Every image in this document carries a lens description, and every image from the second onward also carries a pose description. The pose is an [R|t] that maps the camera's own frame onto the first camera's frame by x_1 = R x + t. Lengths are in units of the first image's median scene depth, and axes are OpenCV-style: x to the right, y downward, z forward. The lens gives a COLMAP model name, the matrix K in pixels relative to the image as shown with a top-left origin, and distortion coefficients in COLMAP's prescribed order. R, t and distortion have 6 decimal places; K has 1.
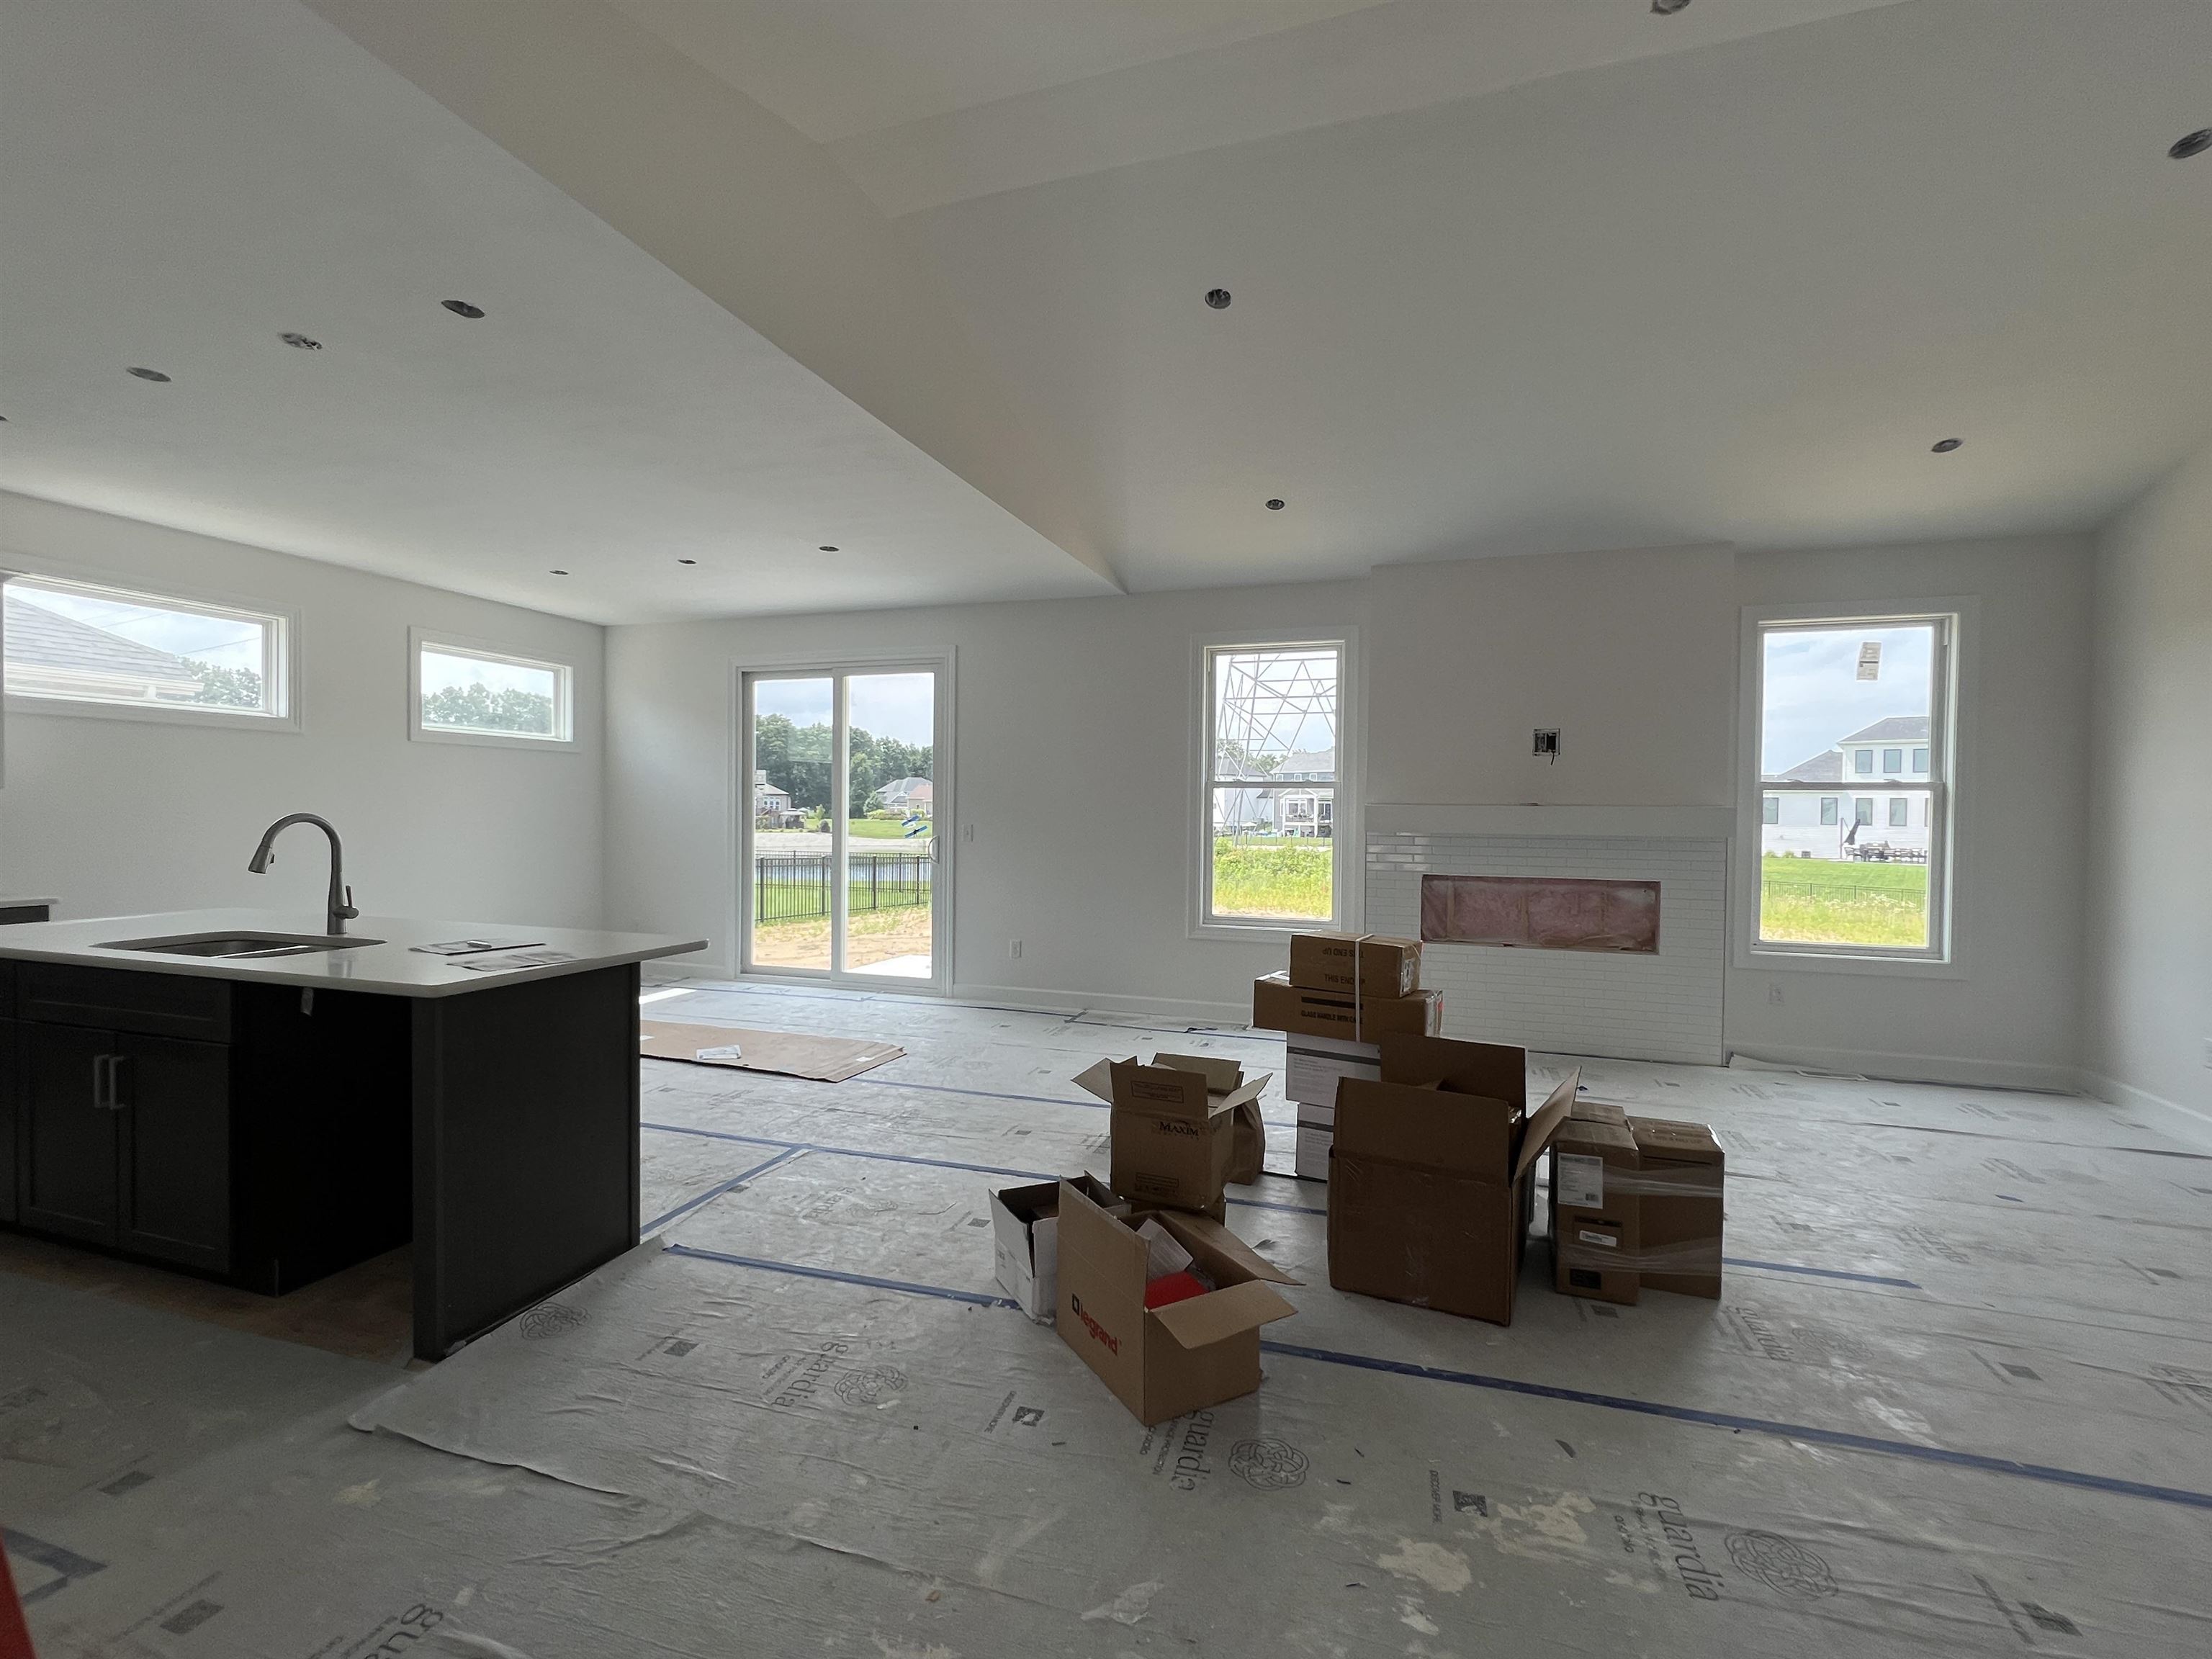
lens RADIAL K [[983.1, 0, 1117.9], [0, 983.1, 822.4], [0, 0, 1]] dist [0.007905, -0.000253]
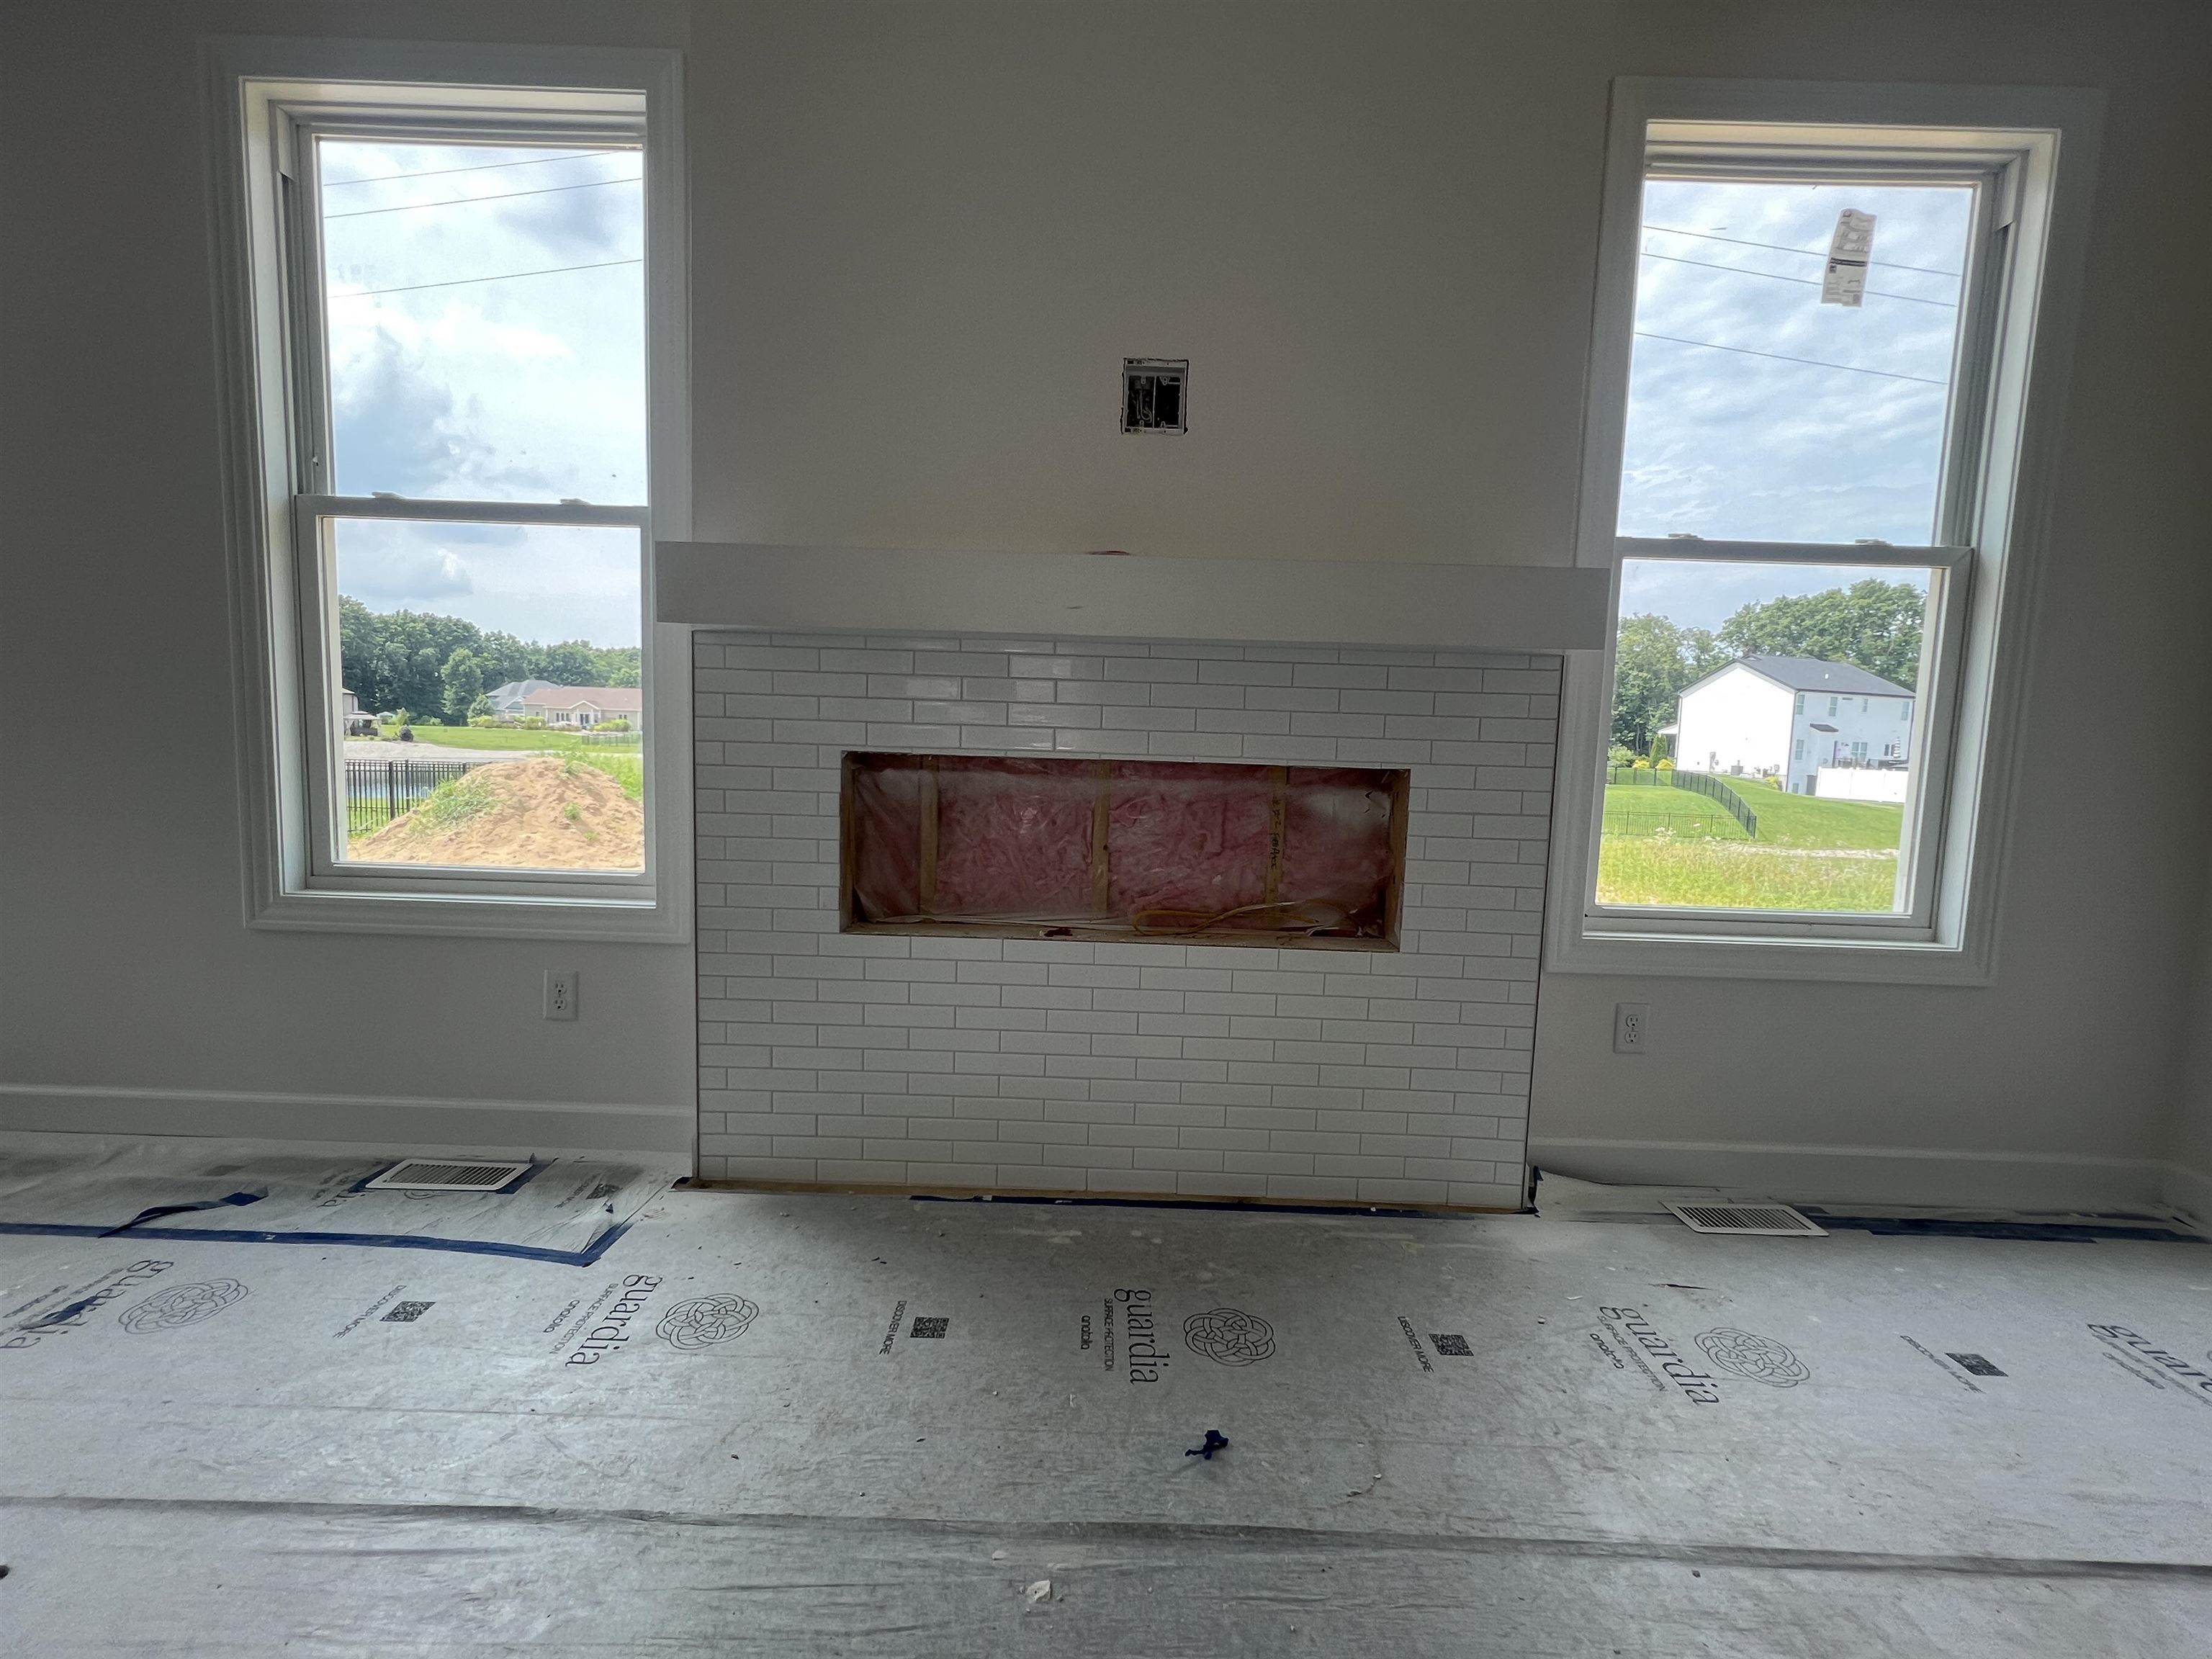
lens RADIAL K [[983.1, 0, 1128.5], [0, 983.1, 821.2], [0, 0, 1]] dist [0.007905, -0.000253]
pose [[0.946082, -0.006888, 0.323855, 0.285607], [-0.019211, 0.996821, 0.077323, 0.047741], [-0.323358, -0.079376, 0.942942, 0.600623]]
